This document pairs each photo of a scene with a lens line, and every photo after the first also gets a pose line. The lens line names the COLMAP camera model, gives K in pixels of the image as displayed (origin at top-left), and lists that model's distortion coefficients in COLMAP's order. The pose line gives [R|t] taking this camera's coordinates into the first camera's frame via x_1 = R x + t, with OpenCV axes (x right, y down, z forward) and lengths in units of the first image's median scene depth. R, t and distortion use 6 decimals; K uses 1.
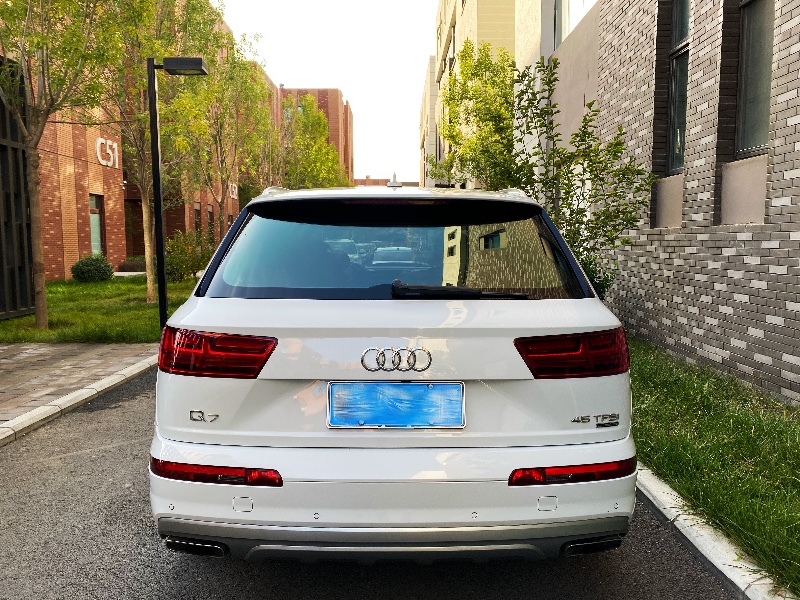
lens RADIAL K [[626.7, 0, 400.6], [0, 626.7, 302.1], [0, 0, 1]] dist [0.005933, -0.002310]
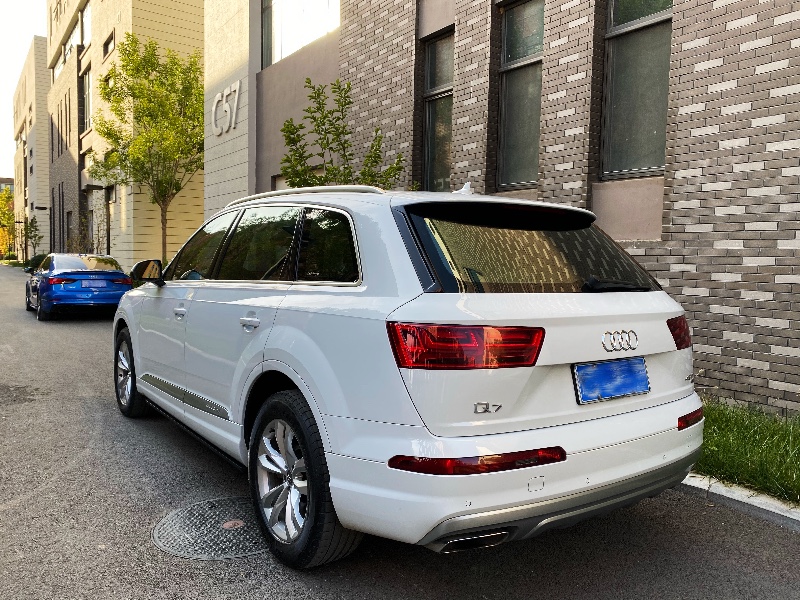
lens RADIAL K [[626.7, 0, 400.4], [0, 626.7, 301.8], [0, 0, 1]] dist [0.005933, -0.002310]
pose [[0.812700, -0.019173, 0.582368, -1.017125], [0.032005, 0.999419, -0.011761, 0.016342], [-0.581803, 0.028197, 0.812841, 0.242832]]
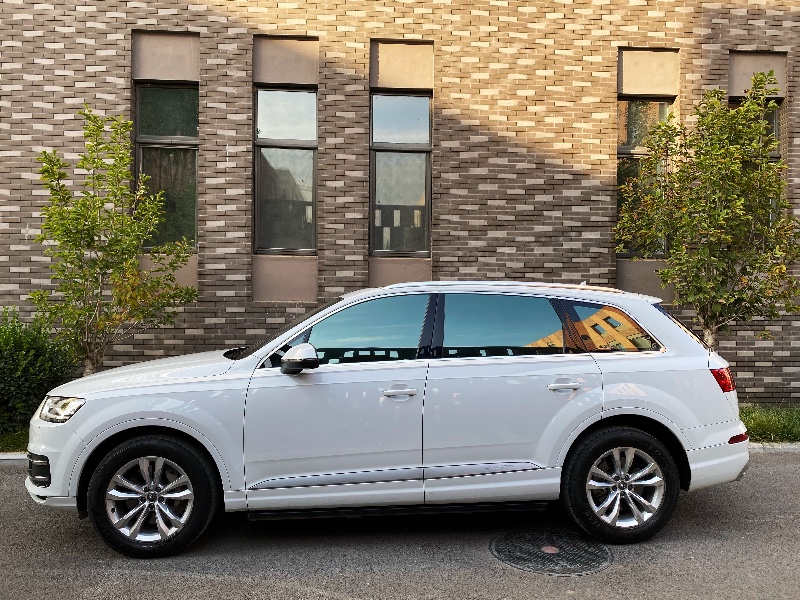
lens RADIAL K [[626.7, 0, 398.0], [0, 626.7, 299.5], [0, 0, 1]] dist [0.005933, -0.002310]
pose [[-0.094010, 0.010791, 0.995513, -2.298631], [0.086426, 0.996255, -0.002638, -0.262296], [-0.991813, 0.085790, -0.094591, 2.254058]]
